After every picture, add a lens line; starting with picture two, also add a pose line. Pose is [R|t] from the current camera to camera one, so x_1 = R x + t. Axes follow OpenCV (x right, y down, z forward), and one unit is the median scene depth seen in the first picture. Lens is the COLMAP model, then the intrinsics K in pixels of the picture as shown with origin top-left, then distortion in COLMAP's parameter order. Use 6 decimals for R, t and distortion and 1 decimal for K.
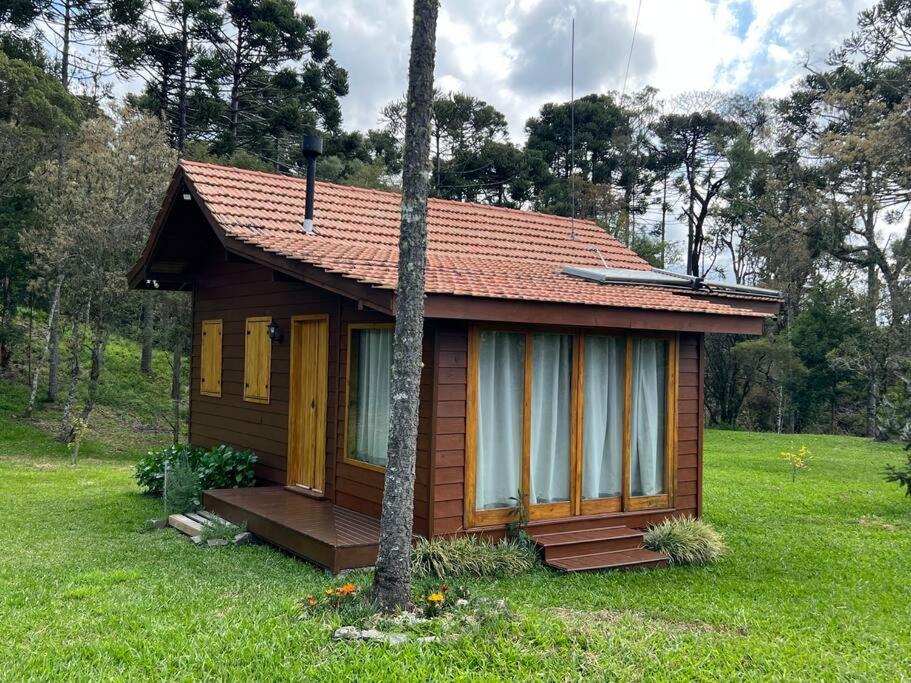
lens RADIAL K [[933.5, 0, 455.5], [0, 933.5, 341.5], [0, 0, 1]] dist [0.021812, 0.005095]
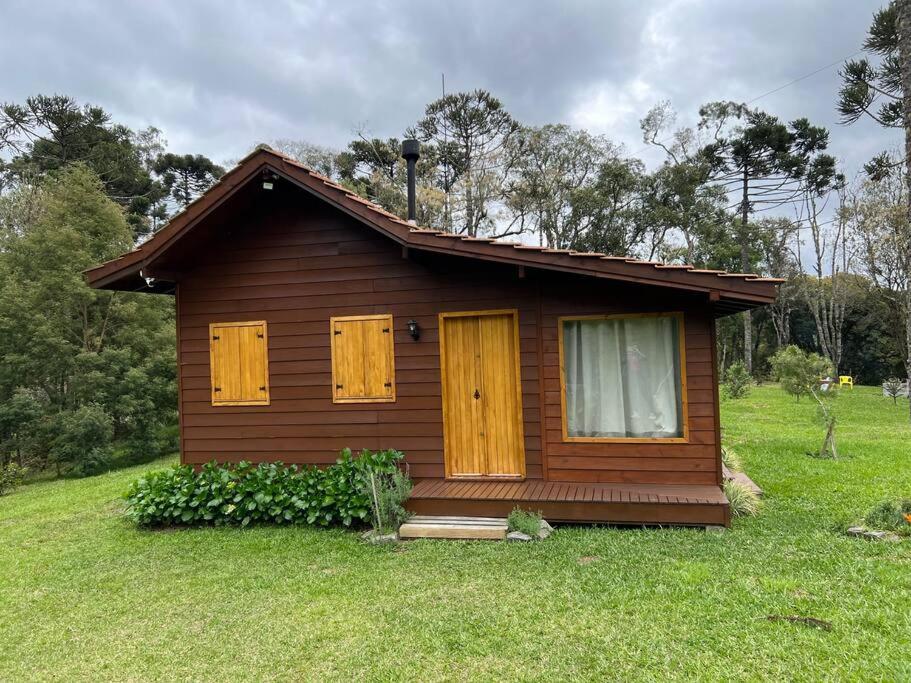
lens RADIAL K [[692.7, 0, 455.5], [0, 692.7, 341.5], [0, 0, 1]] dist [0.033465, -0.001245]
pose [[0.723519, -0.050453, 0.688459, -0.591461], [0.046064, 0.998631, 0.024774, -0.011951], [-0.688766, 0.013789, 0.724852, 0.368738]]
